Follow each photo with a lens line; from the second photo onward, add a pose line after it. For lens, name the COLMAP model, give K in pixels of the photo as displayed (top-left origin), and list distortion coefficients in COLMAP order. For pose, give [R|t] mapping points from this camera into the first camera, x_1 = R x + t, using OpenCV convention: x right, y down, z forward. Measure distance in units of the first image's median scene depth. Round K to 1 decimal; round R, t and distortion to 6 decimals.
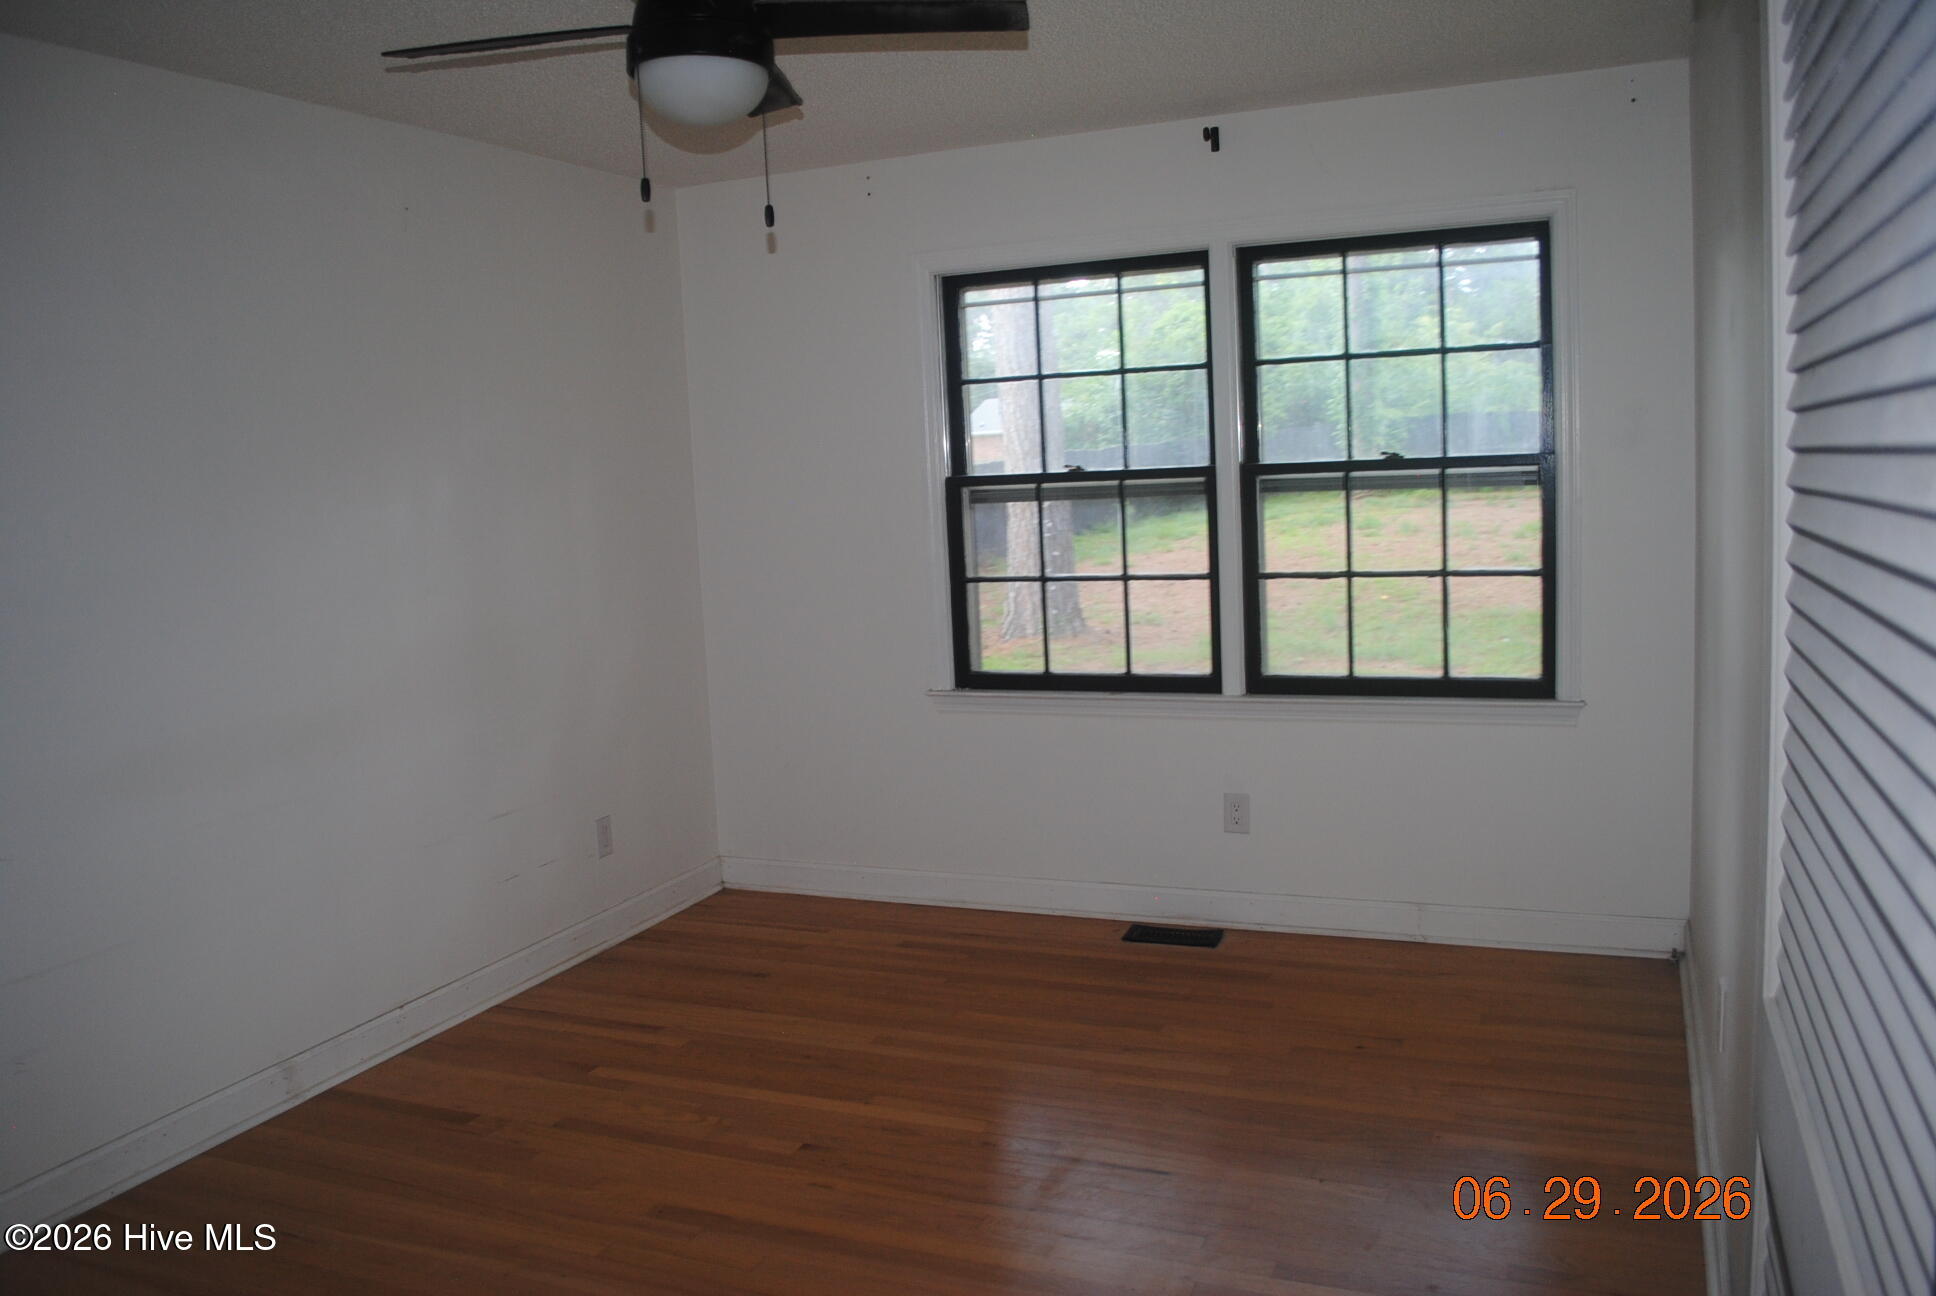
lens RADIAL K [[1569.5, 0, 968.0], [0, 1569.5, 648.0], [0, 0, 1]] dist [-0.127736, 0.003686]
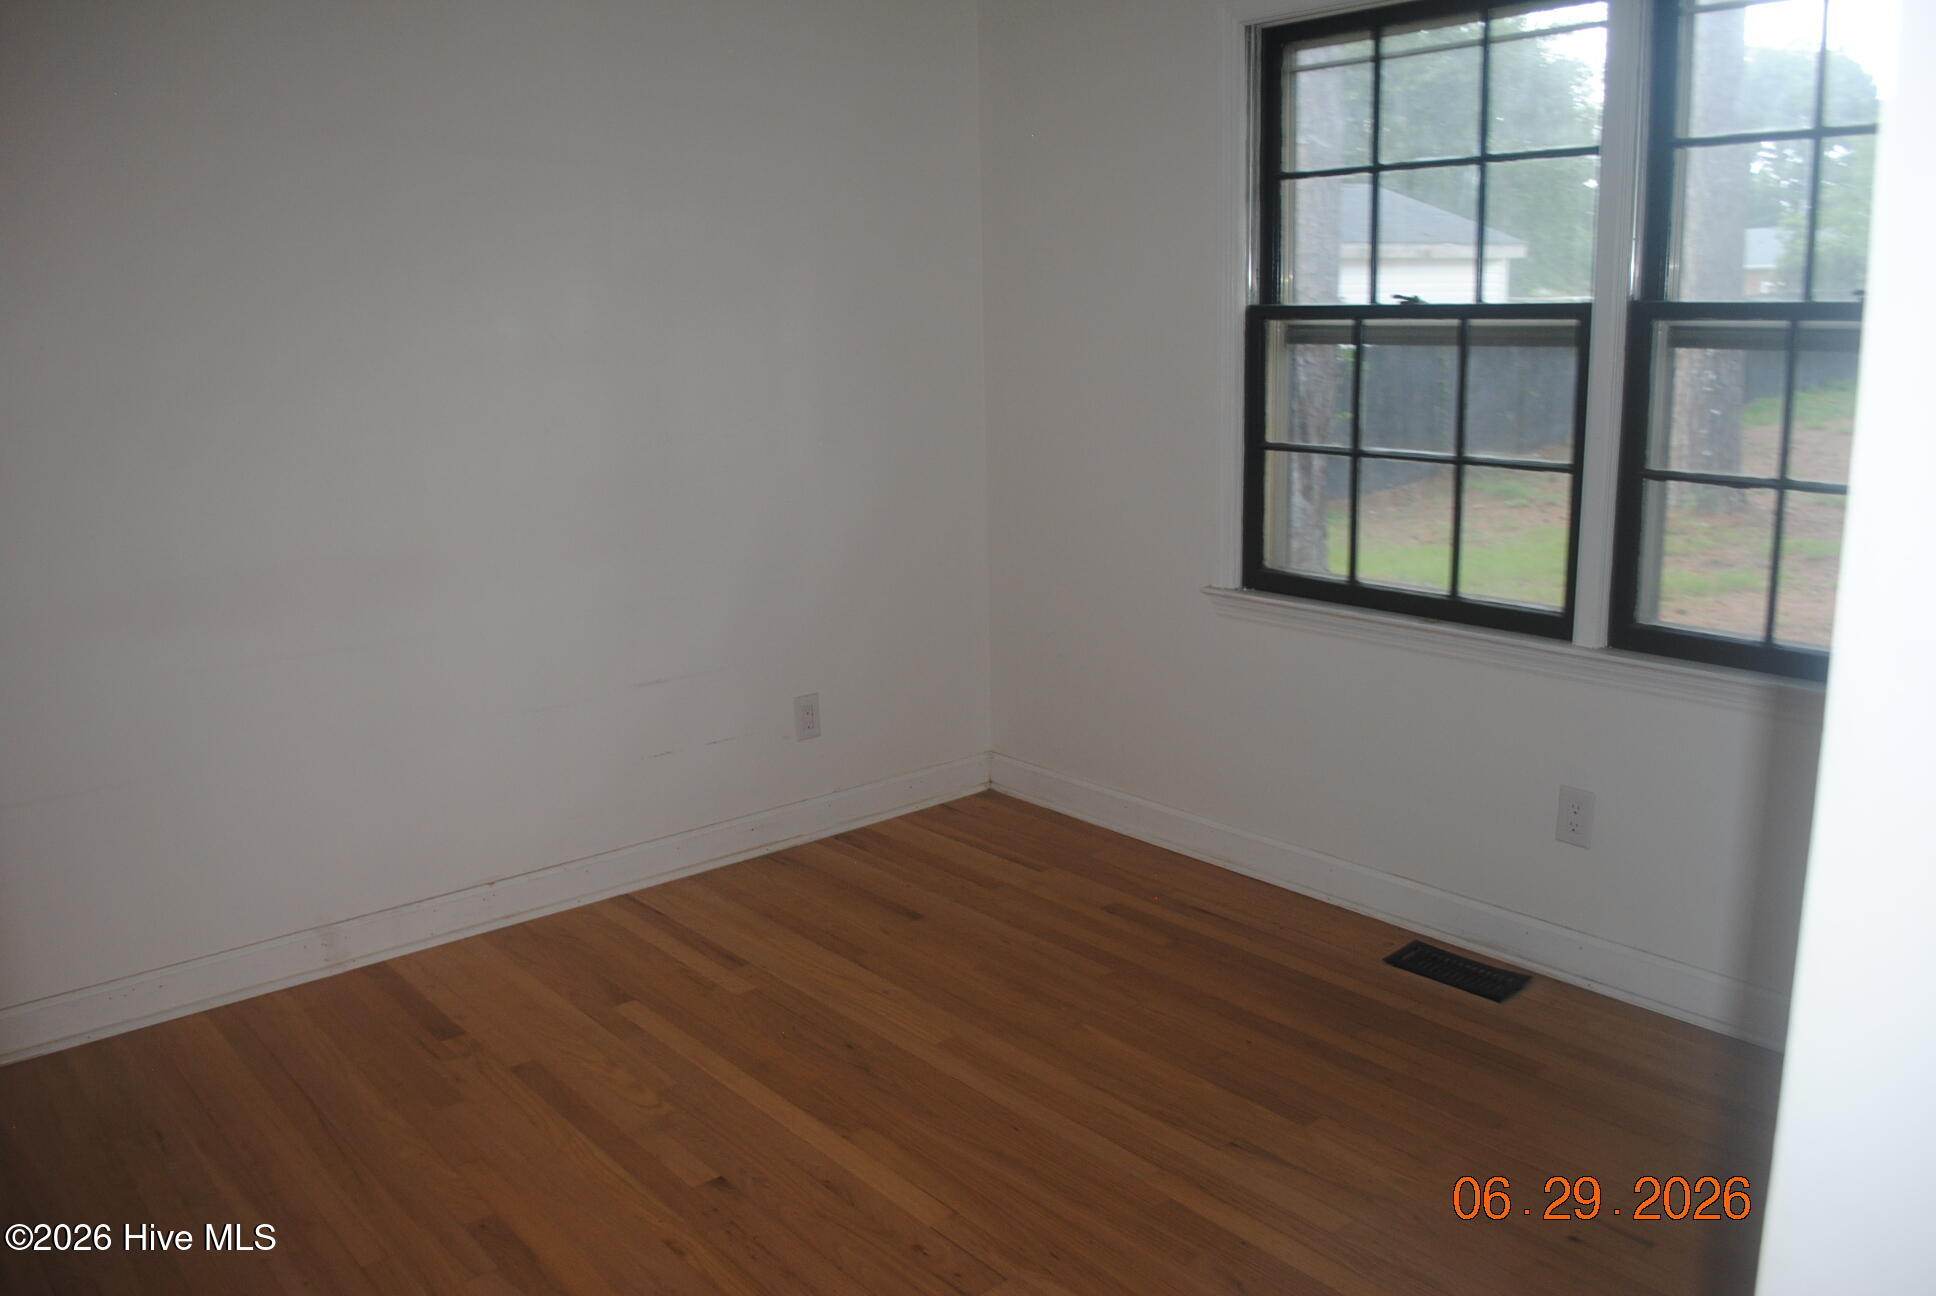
lens RADIAL K [[1564.5, 0, 968.0], [0, 1564.5, 648.0], [0, 0, 1]] dist [-0.092619, -0.001834]
pose [[0.889045, 0.126497, -0.439996, 0.223677], [-0.076199, 0.988550, 0.130240, -0.035748], [0.451433, -0.082262, 0.888505, 0.283885]]
